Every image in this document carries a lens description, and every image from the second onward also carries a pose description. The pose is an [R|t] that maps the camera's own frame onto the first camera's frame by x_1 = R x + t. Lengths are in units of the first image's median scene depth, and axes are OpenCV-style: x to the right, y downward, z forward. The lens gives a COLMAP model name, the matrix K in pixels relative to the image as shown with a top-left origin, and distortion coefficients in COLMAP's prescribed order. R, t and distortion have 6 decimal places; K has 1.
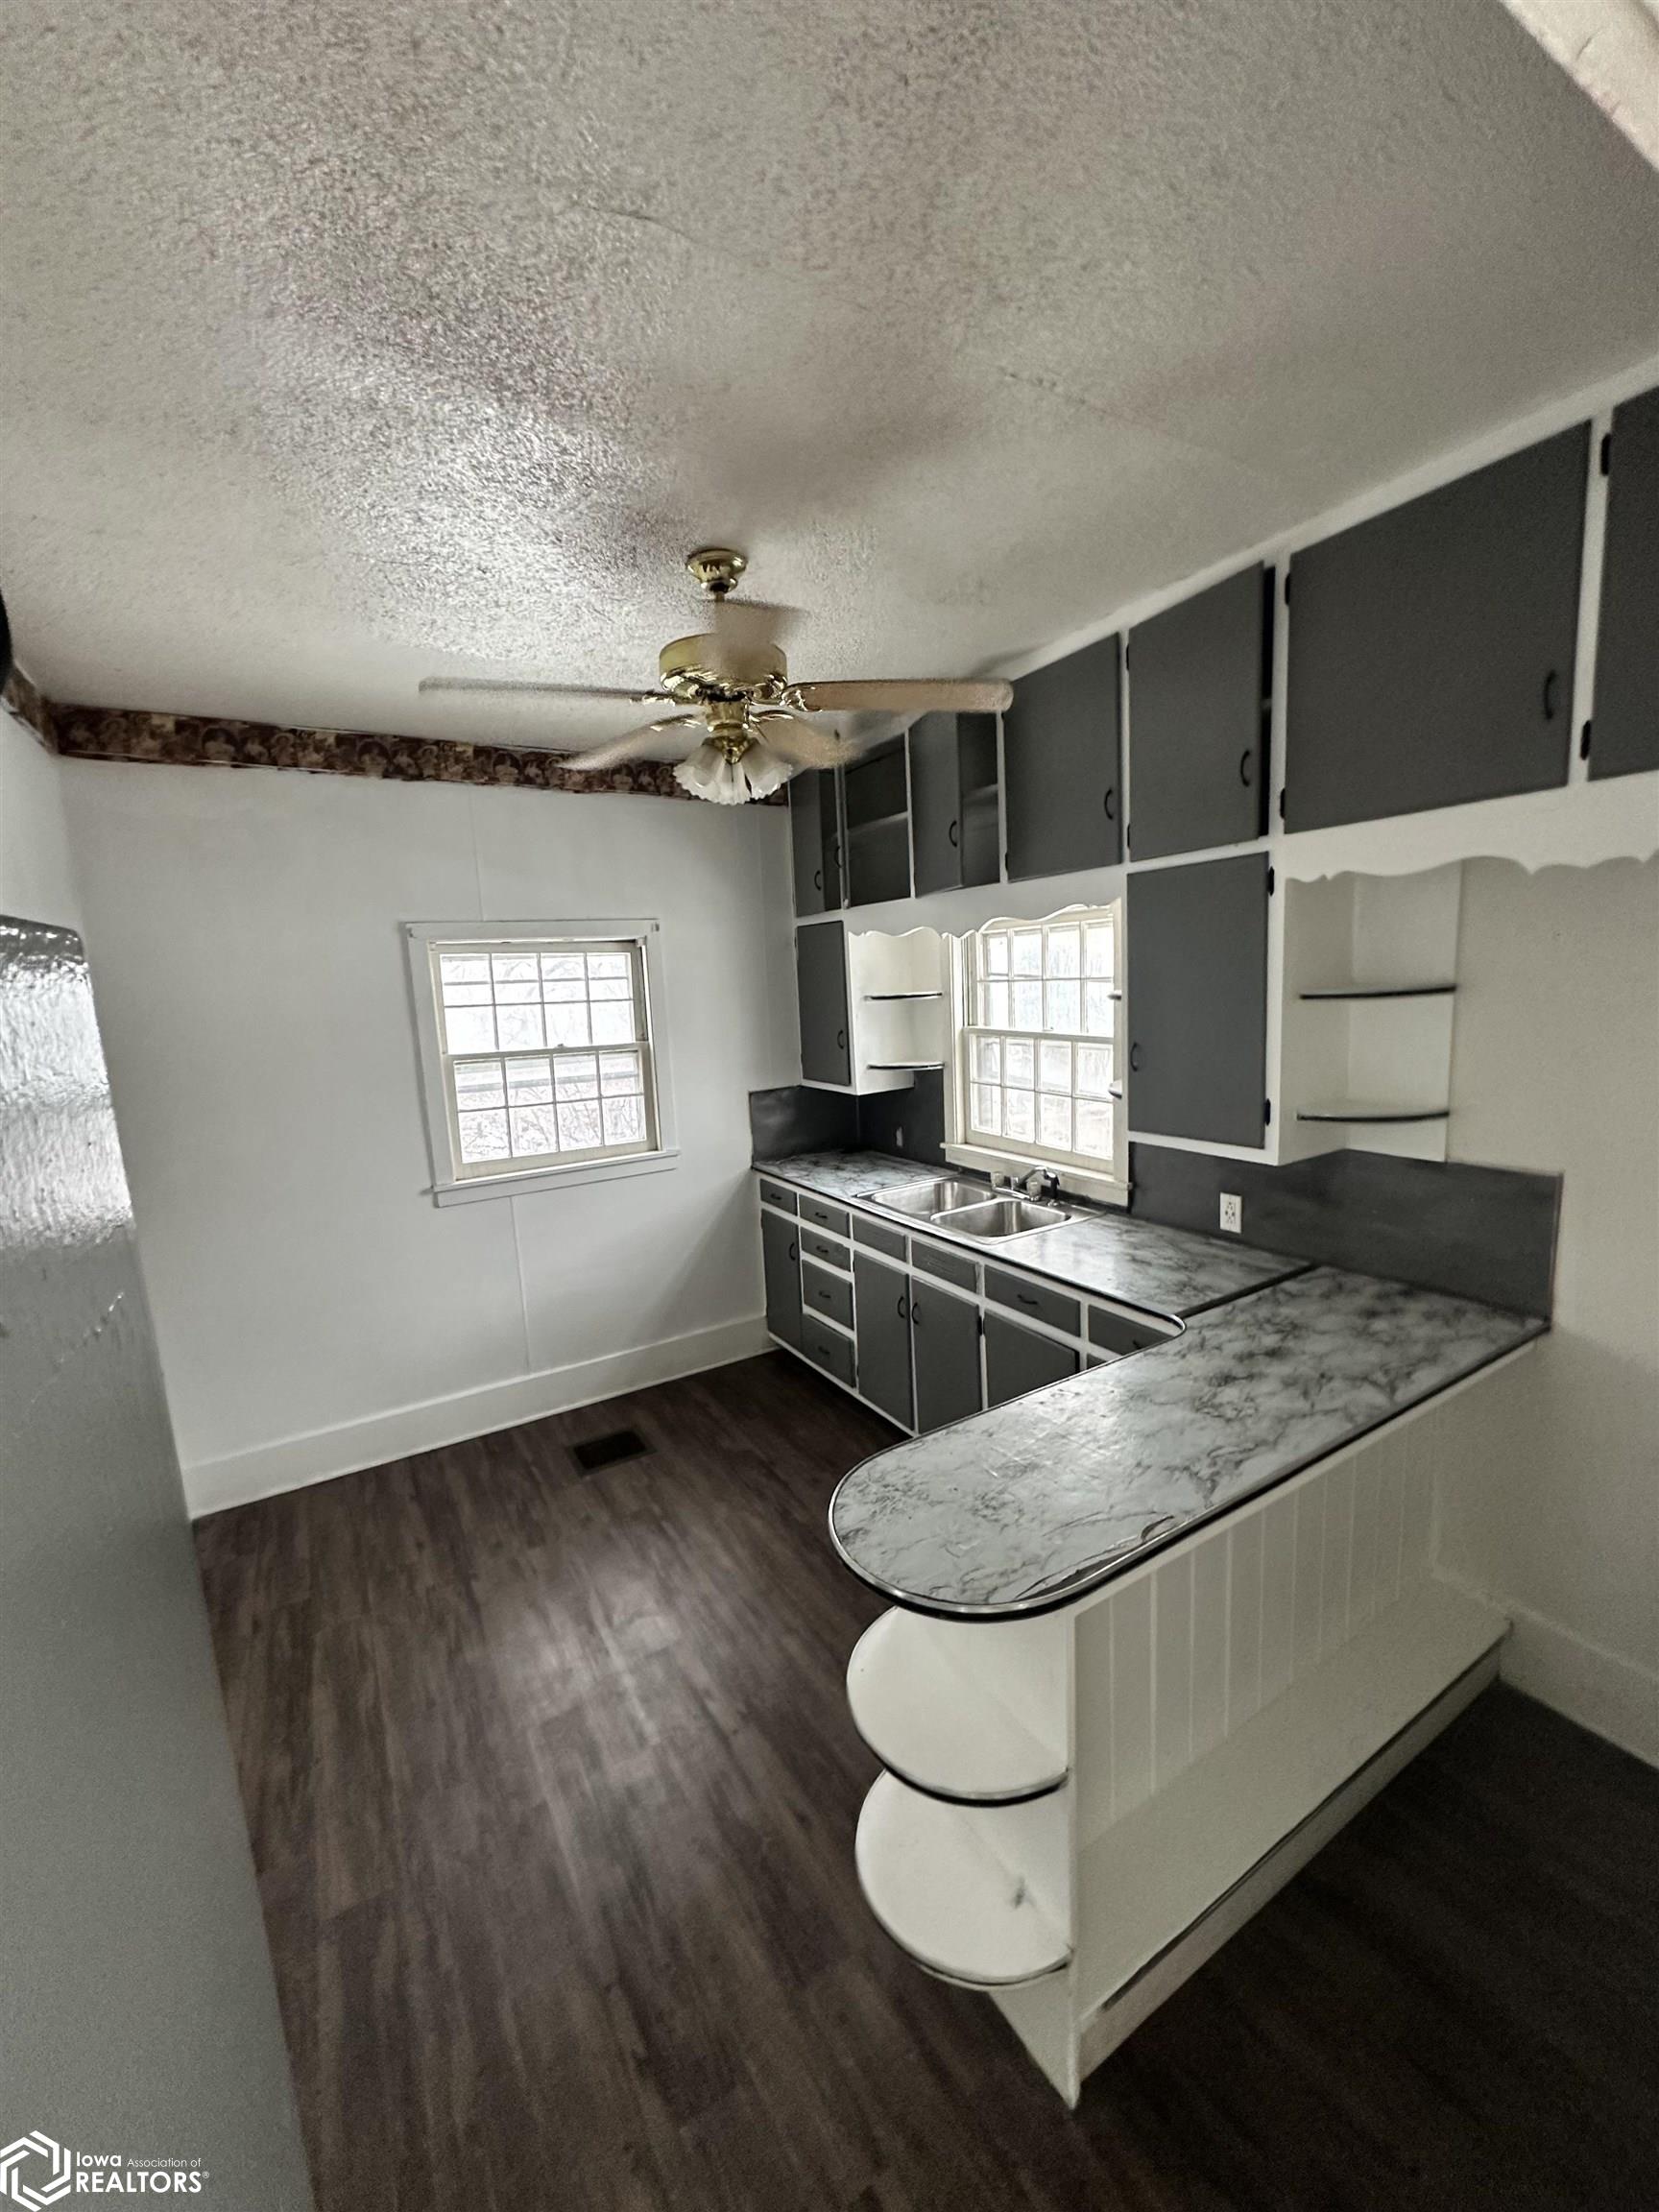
lens RADIAL K [[876.9, 0, 839.5], [0, 876.9, 1103.9], [0, 0, 1]] dist [-0.004629, 0.000974]
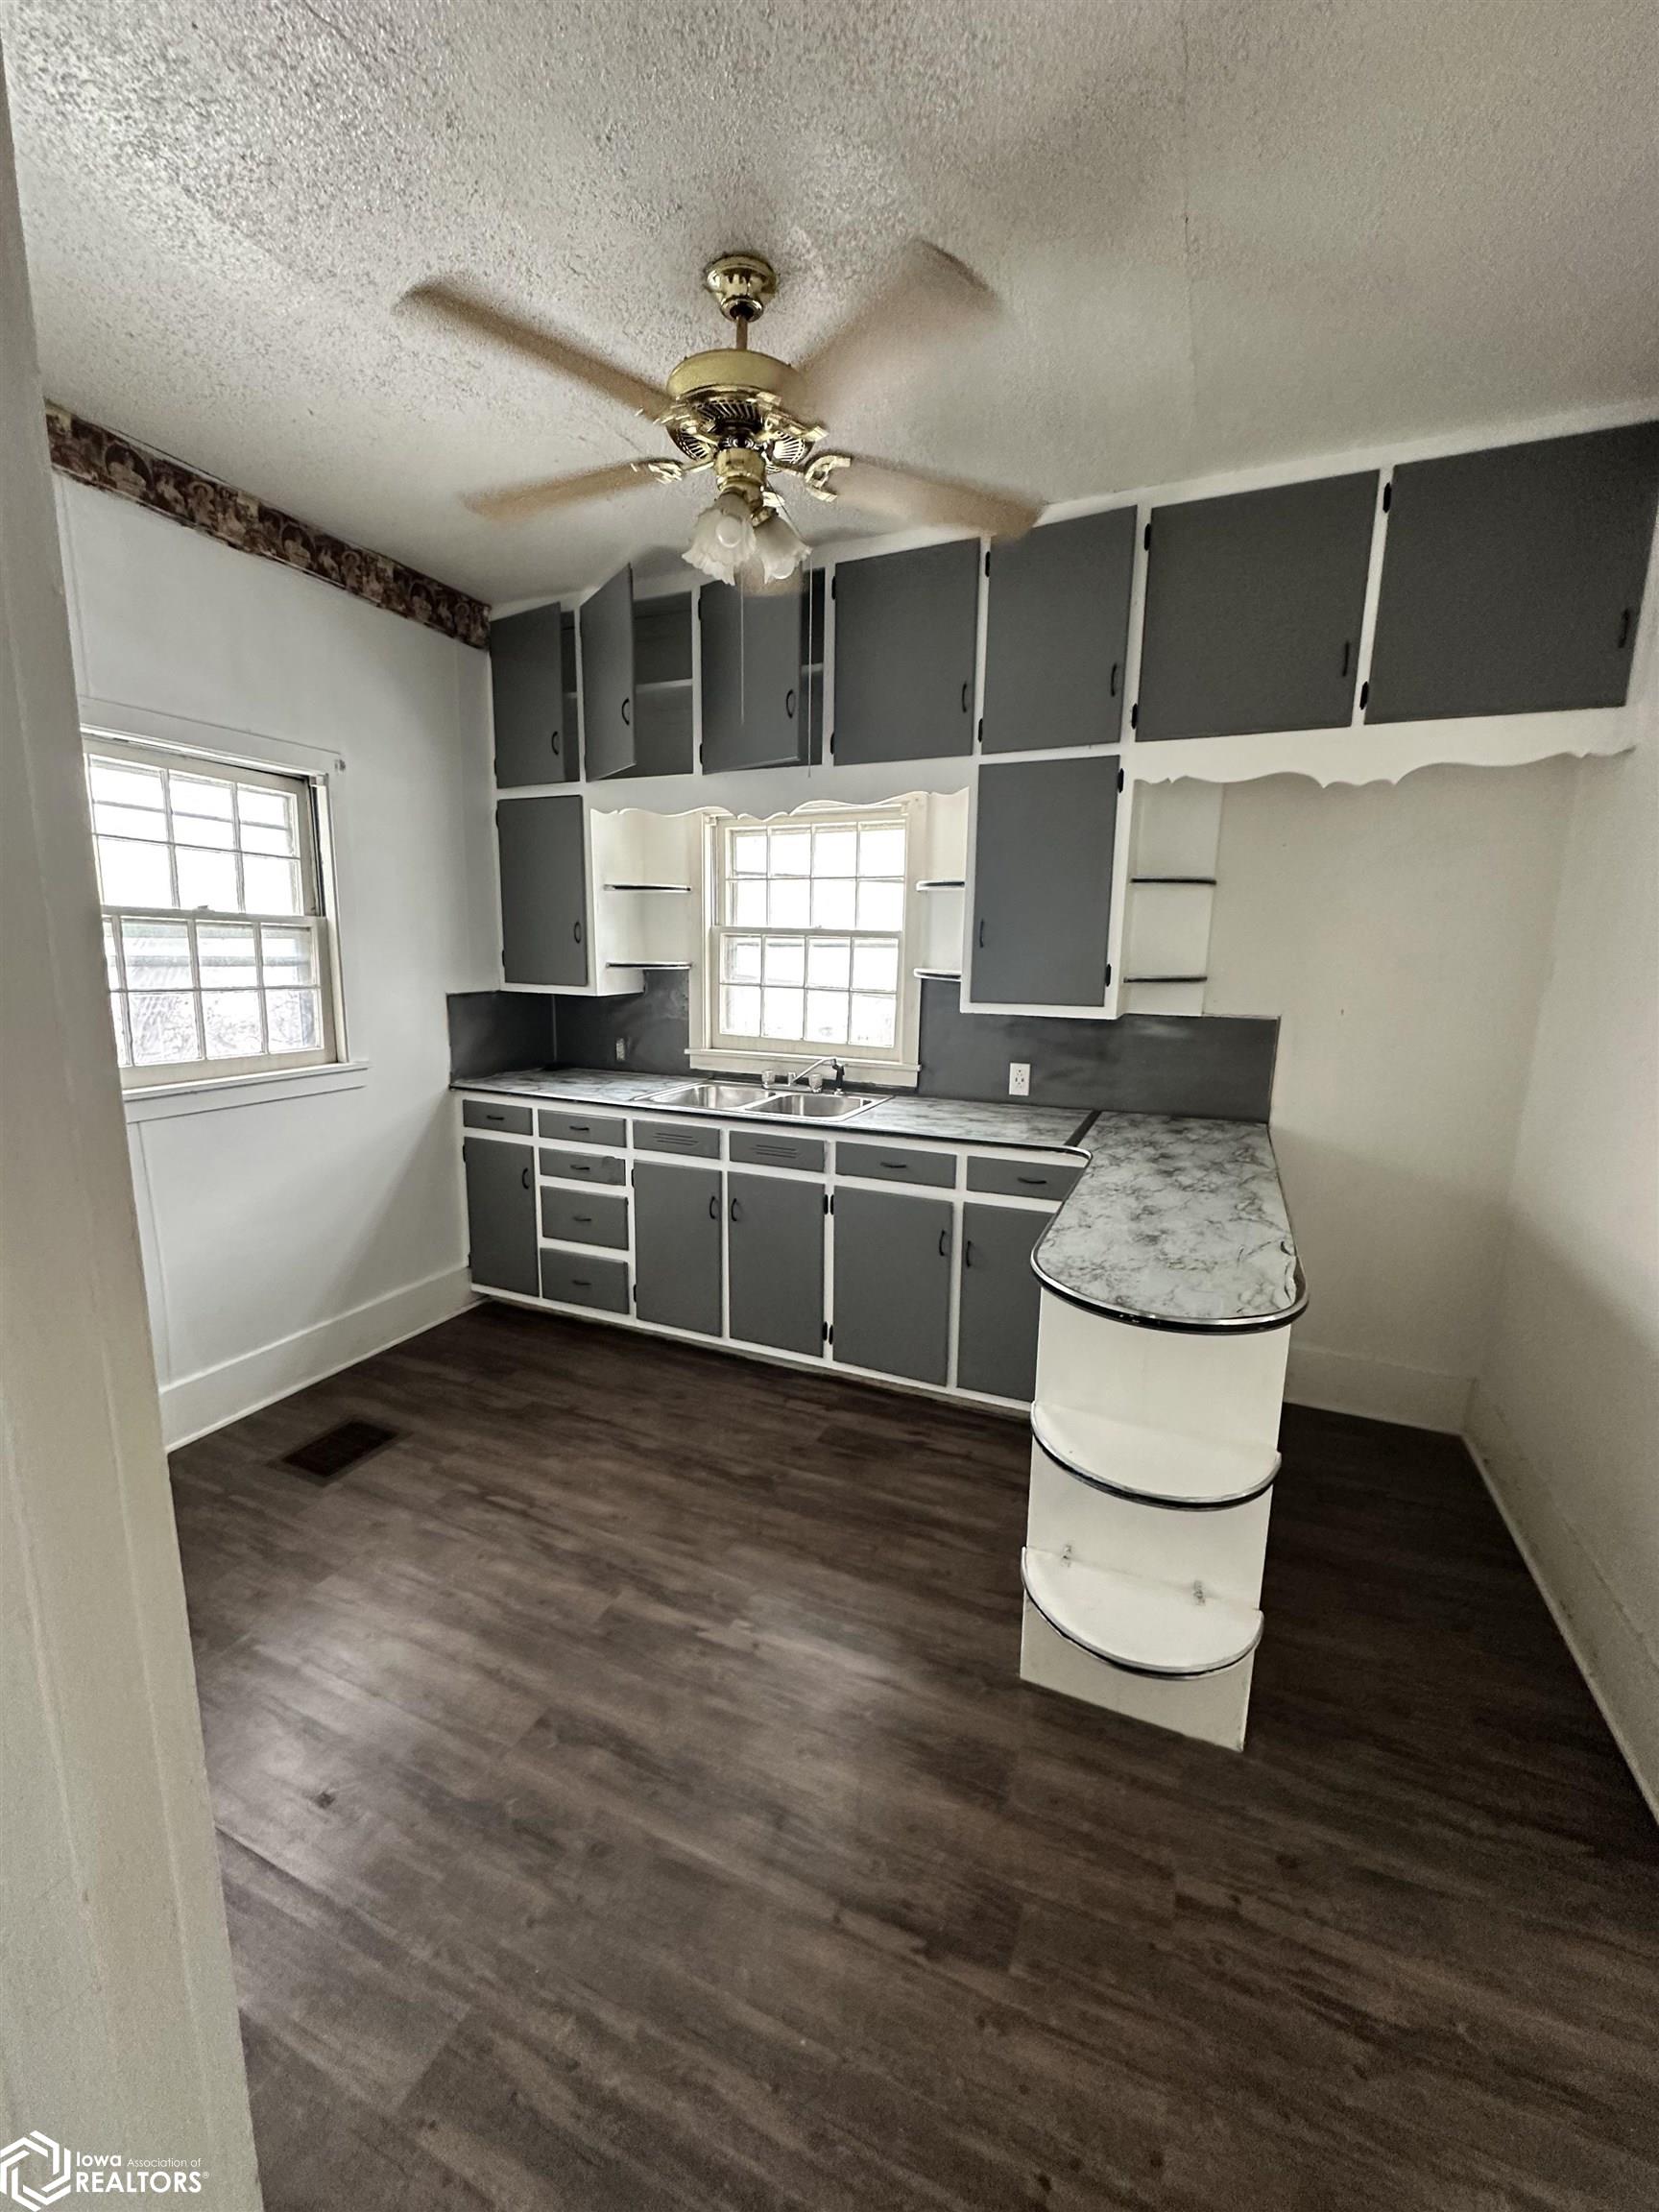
lens RADIAL K [[876.9, 0, 828.5], [0, 876.9, 1104.9], [0, 0, 1]] dist [-0.004629, 0.000974]
pose [[0.815612, -0.041983, 0.577075, -0.338663], [0.029536, 0.999085, 0.030940, 0.088304], [-0.577845, -0.008190, 0.816105, 0.145584]]
